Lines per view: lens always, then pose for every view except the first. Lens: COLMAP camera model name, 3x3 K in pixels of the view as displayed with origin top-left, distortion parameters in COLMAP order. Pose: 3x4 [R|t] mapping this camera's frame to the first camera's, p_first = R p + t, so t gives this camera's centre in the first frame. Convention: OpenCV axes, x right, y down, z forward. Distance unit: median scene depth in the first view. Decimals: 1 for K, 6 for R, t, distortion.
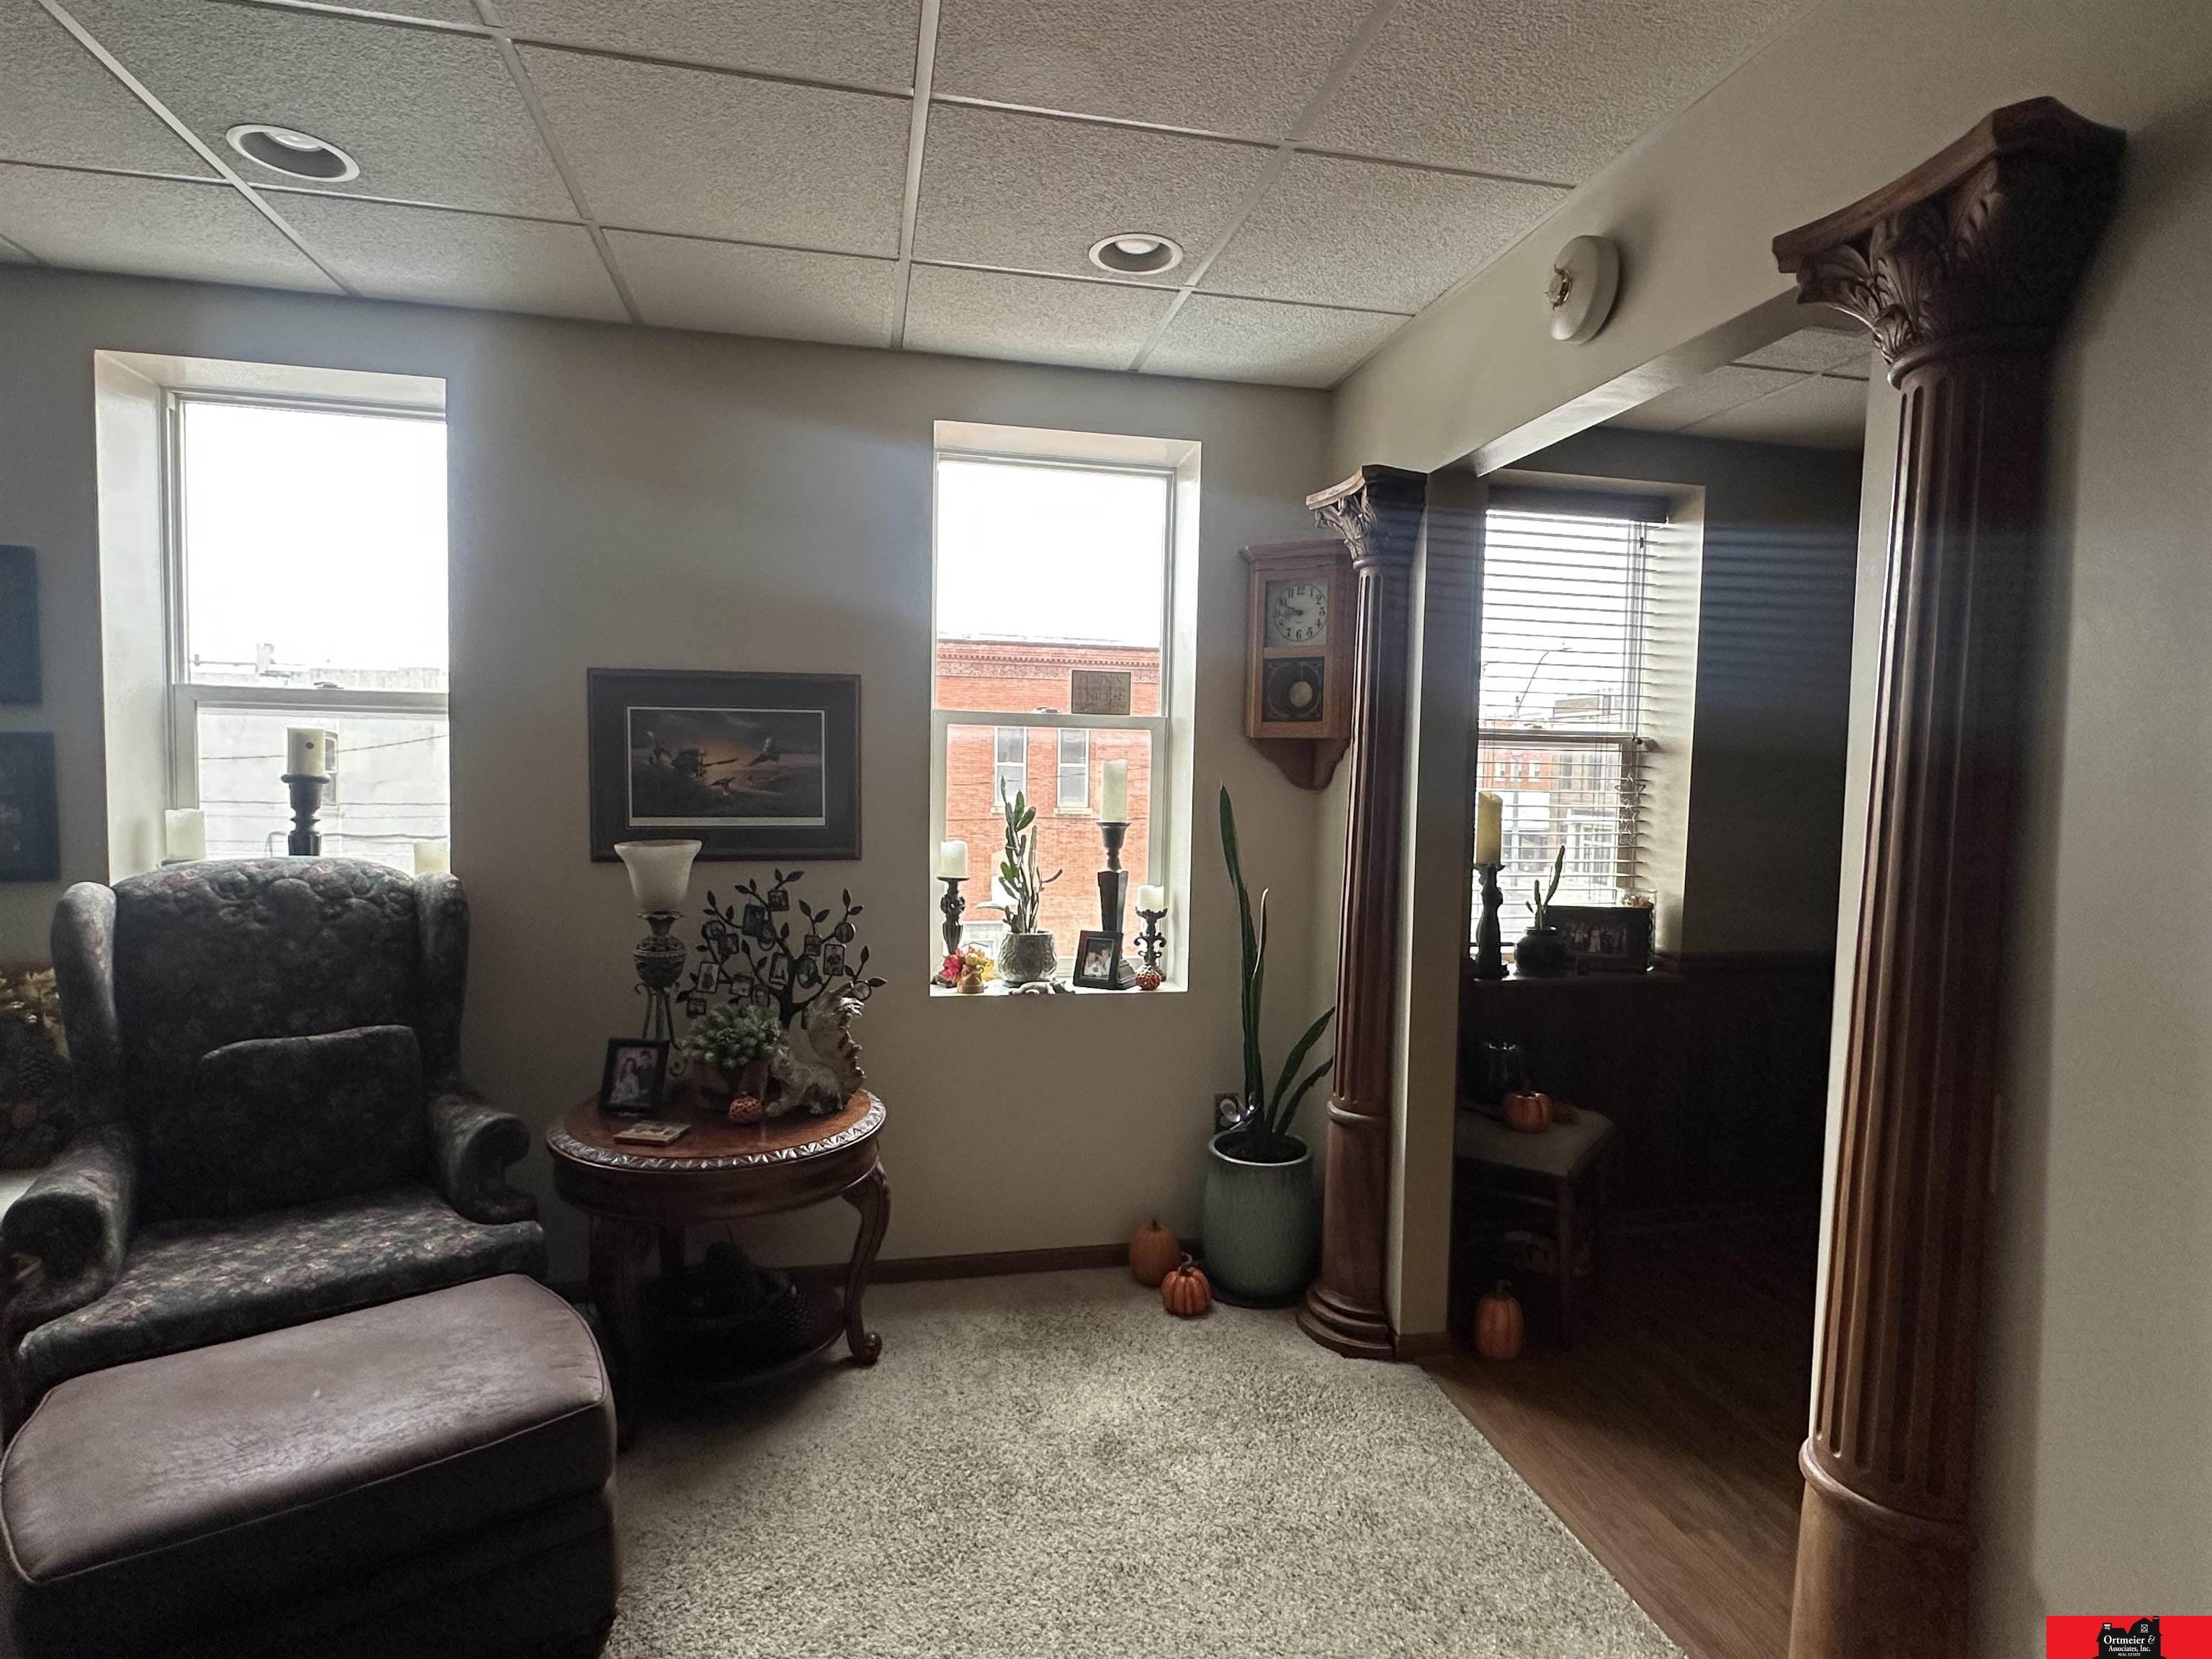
lens RADIAL K [[1137.2, 0, 1089.2], [0, 1137.2, 828.6], [0, 0, 1]] dist [-0.005592, 0.001838]
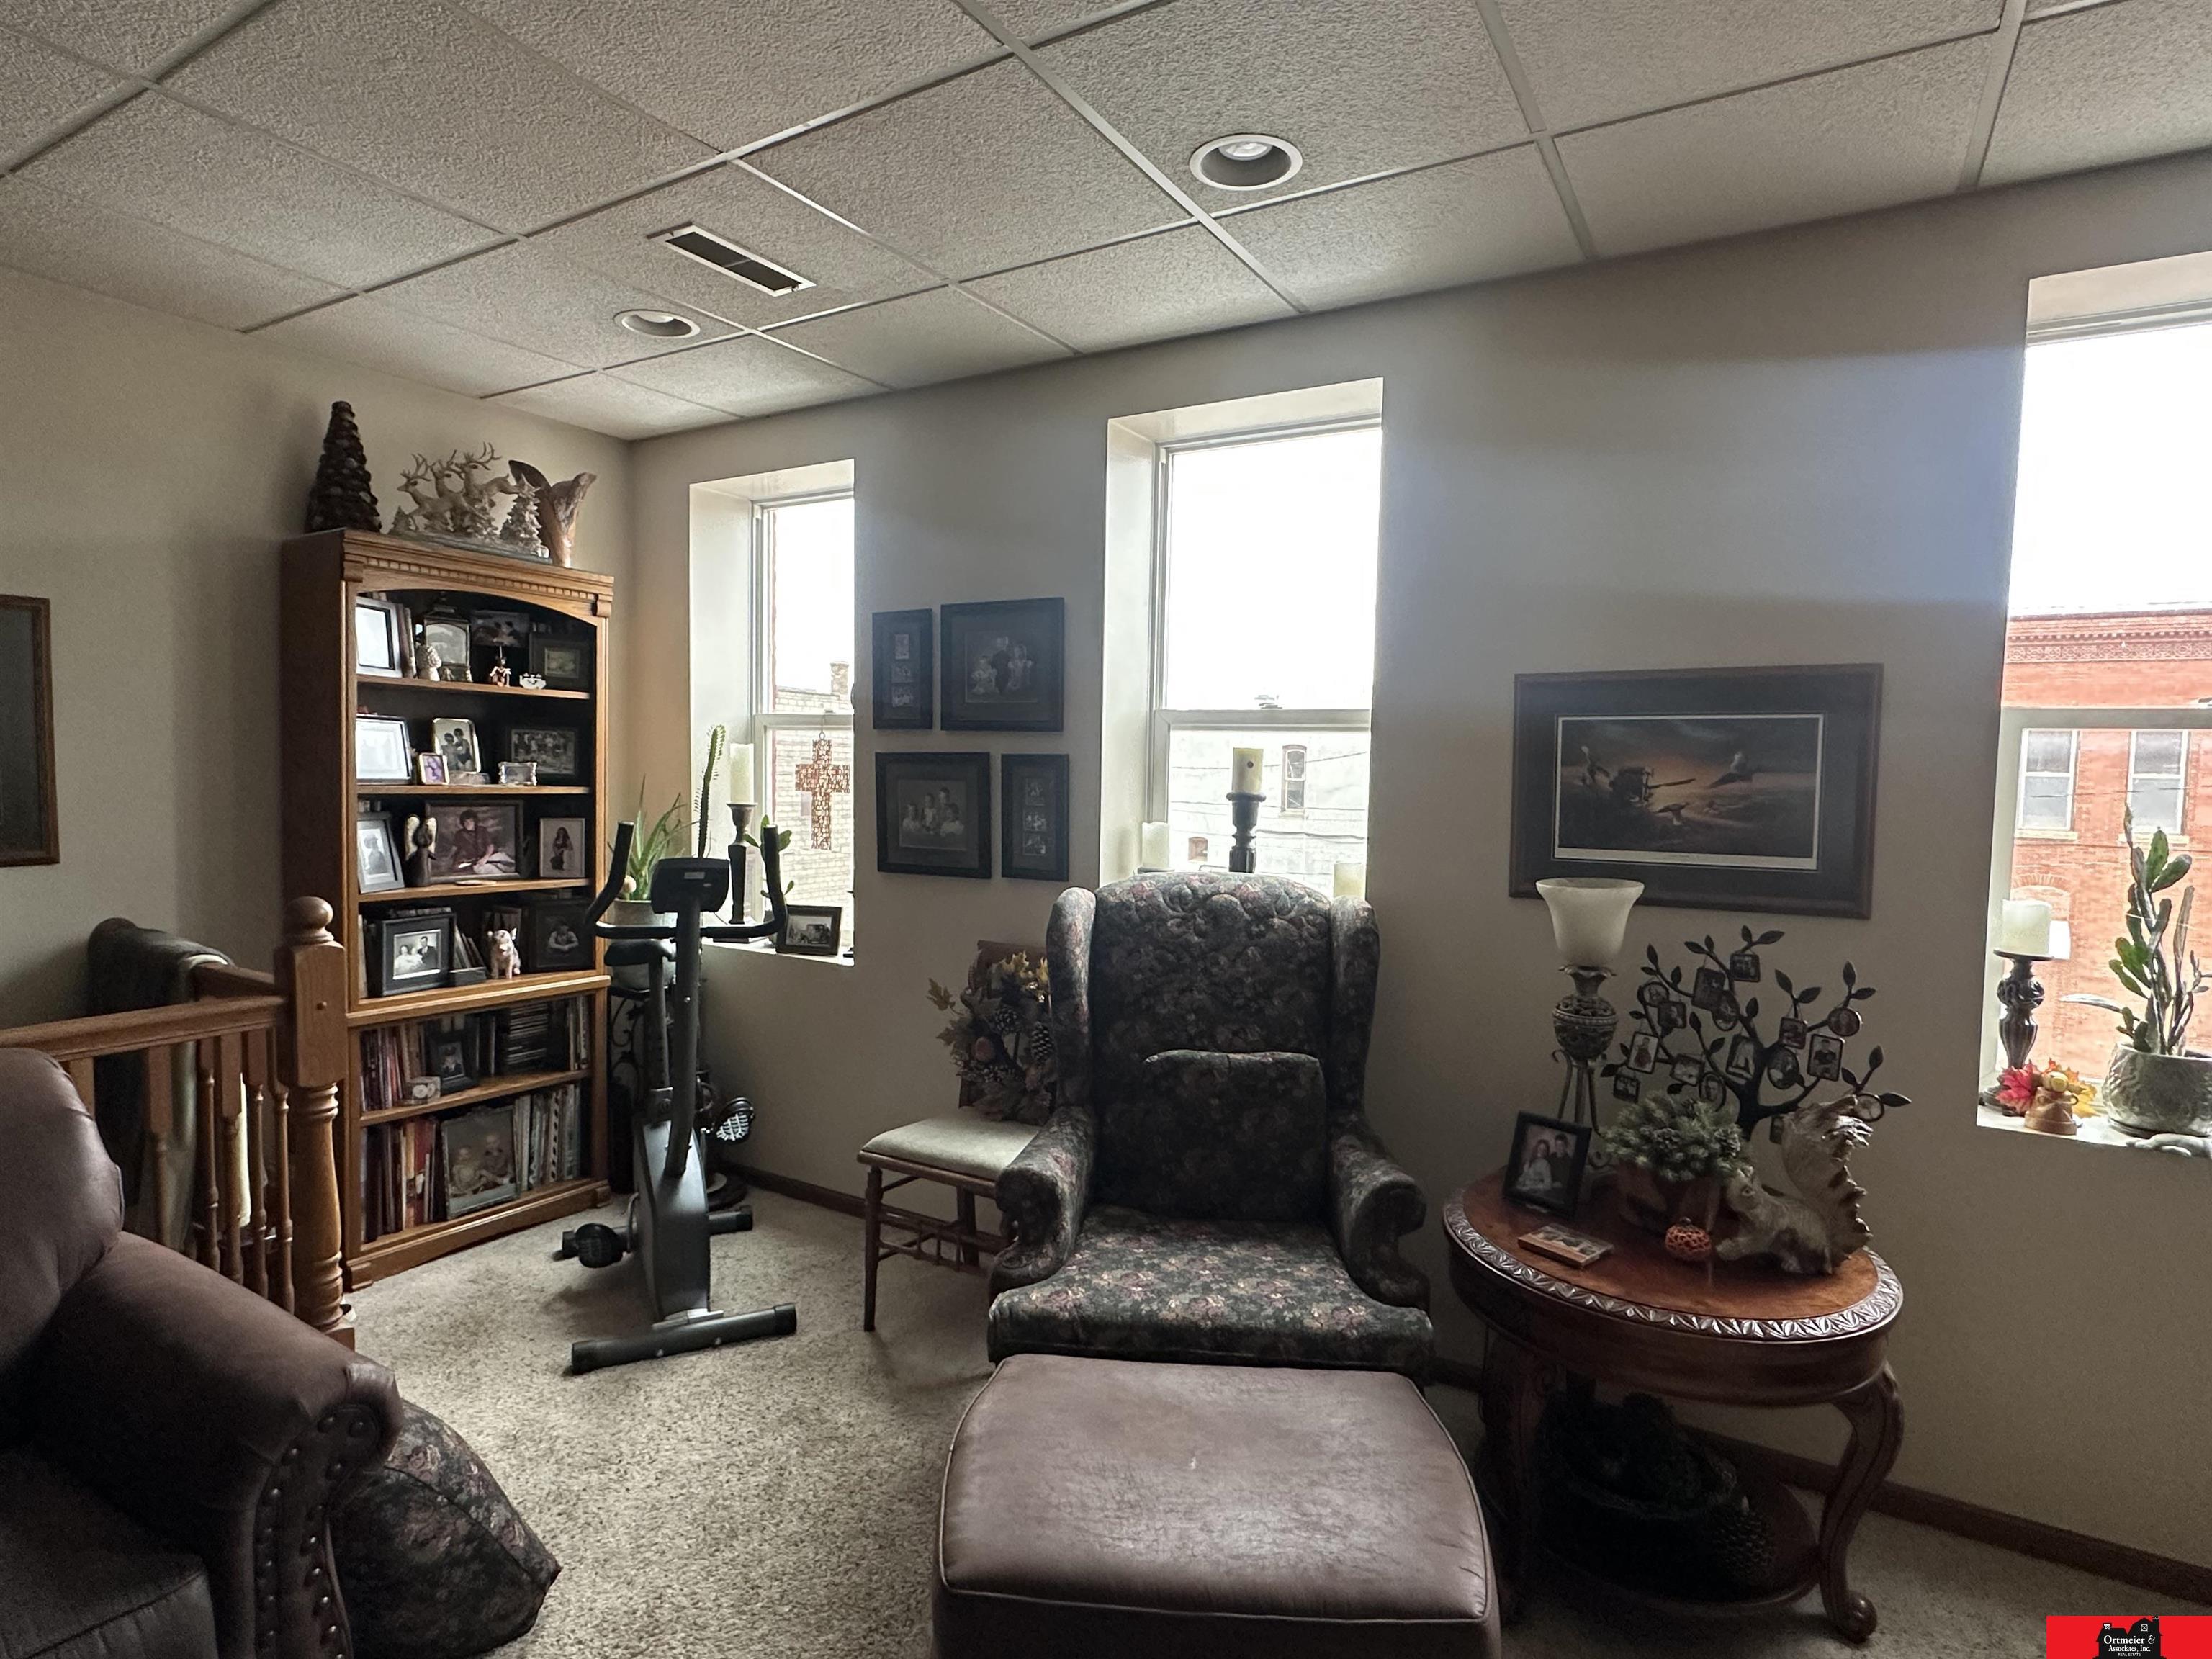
lens RADIAL K [[1137.2, 0, 1114.3], [0, 1137.2, 836.3], [0, 0, 1]] dist [-0.005592, 0.001838]
pose [[0.728266, 0.041175, -0.684056, -0.069799], [-0.041262, 0.999017, 0.016205, -0.020395], [0.684051, 0.016424, 0.729249, 0.168358]]
